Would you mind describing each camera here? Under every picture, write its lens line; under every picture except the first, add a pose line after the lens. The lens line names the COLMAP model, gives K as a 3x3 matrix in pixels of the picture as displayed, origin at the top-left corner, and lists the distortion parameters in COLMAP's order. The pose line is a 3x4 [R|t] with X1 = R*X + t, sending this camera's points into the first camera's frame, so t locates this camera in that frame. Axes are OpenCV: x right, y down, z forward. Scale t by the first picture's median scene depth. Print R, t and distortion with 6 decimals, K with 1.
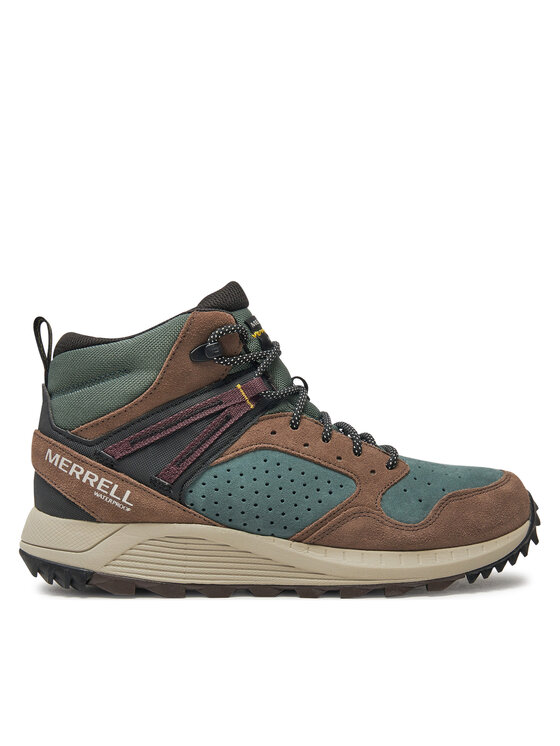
lens RADIAL K [[853.4, 0, 279.3], [0, 853.4, 372.0], [0, 0, 1]] dist [-0.026686, 0.000000]
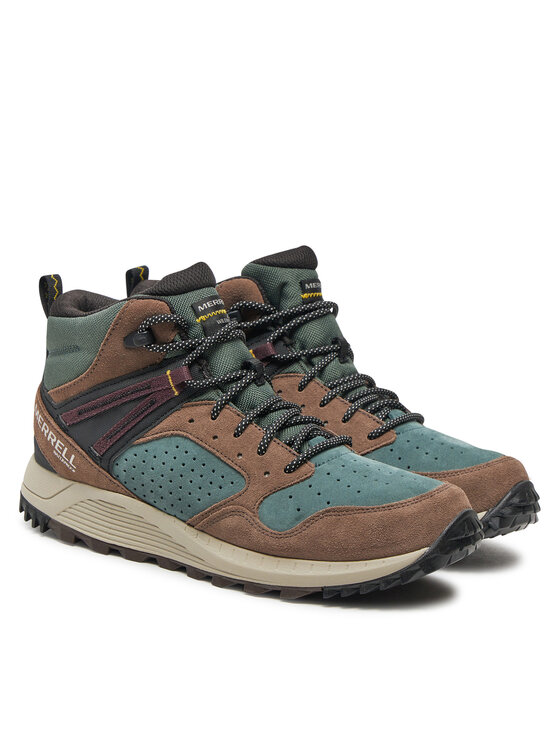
lens RADIAL K [[1901.4, 0, 279.7], [0, 1901.4, 374.2], [0, 0, 1]] dist [0.501051, 0.000000]
pose [[0.785965, 0.150124, -0.599768, 1.522348], [0.016890, 0.964498, 0.263551, -0.619489], [0.618041, -0.217272, 0.755525, -0.716625]]
